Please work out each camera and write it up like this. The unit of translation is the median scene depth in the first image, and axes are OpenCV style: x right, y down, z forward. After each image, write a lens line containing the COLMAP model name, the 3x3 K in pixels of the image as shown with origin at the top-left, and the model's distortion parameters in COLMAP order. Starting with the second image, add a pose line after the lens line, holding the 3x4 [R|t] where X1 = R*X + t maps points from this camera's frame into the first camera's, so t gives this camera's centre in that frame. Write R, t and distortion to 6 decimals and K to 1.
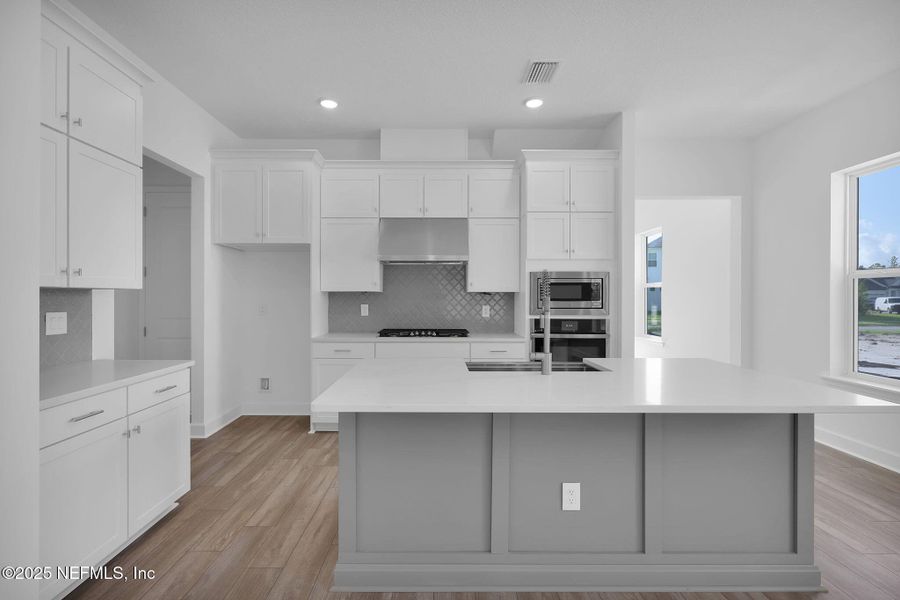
lens RADIAL K [[419.3, 0, 445.1], [0, 419.3, 293.5], [0, 0, 1]] dist [0.000168, -0.000057]
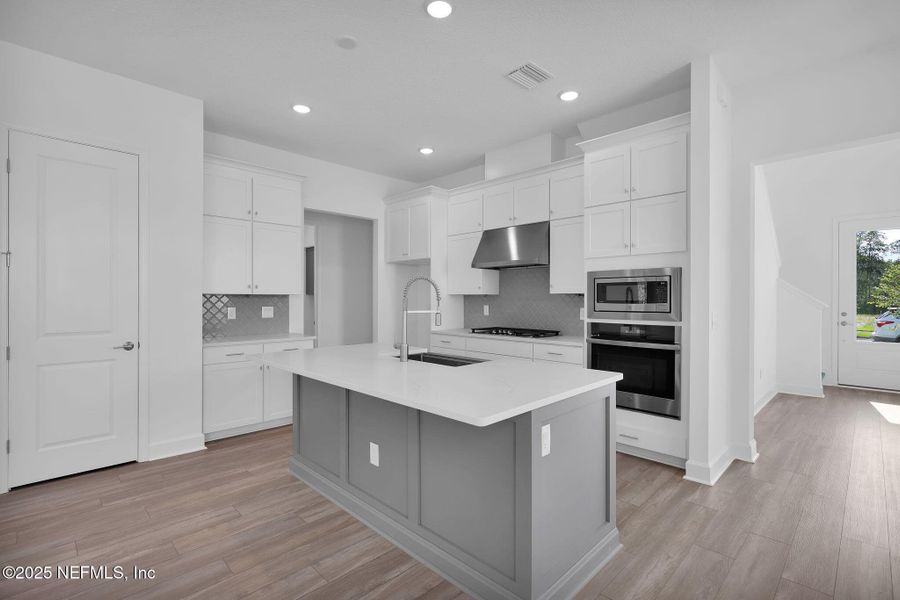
lens RADIAL K [[419.3, 0, 445.1], [0, 419.3, 293.5], [0, 0, 1]] dist [0.000168, -0.000057]
pose [[0.695659, -0.009720, -0.718306, 0.638732], [0.006407, 0.999953, -0.007326, 0.001432], [0.718343, 0.000494, 0.695689, 0.121527]]
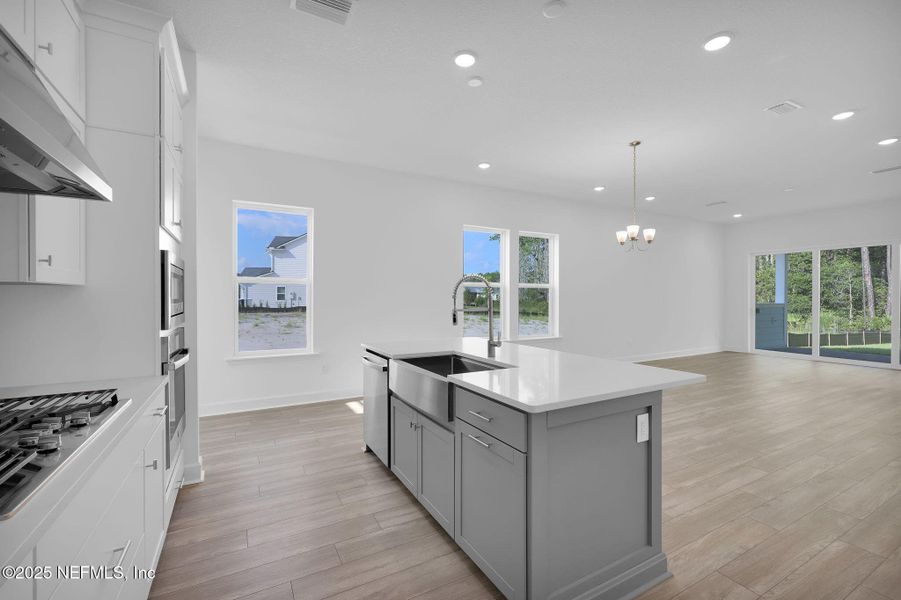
lens RADIAL K [[396.0, 0, 450.5], [0, 396.0, 300.0], [0, 0, 1]] dist [0.012288, 0.000028]
pose [[-0.469002, -0.005271, 0.883181, -0.411867], [-0.007686, 0.999969, 0.001886, 0.007925], [-0.883164, -0.005903, -0.469028, 0.890269]]
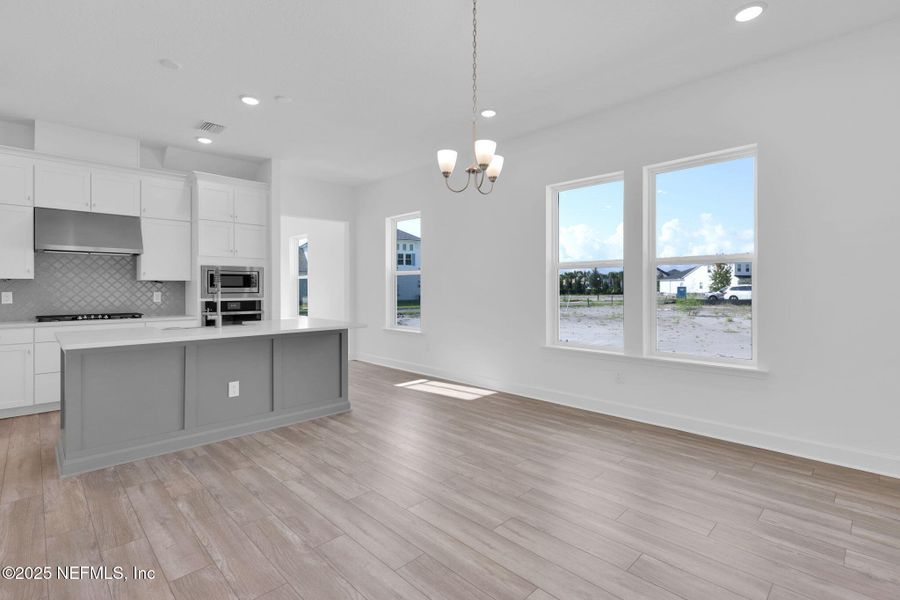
lens RADIAL K [[419.3, 0, 445.1], [0, 419.3, 293.5], [0, 0, 1]] dist [0.000168, -0.000057]
pose [[0.730449, -0.009400, 0.682902, -0.132931], [-0.004971, 0.999806, 0.019079, 0.007290], [-0.682949, -0.017331, 0.730261, -0.465895]]
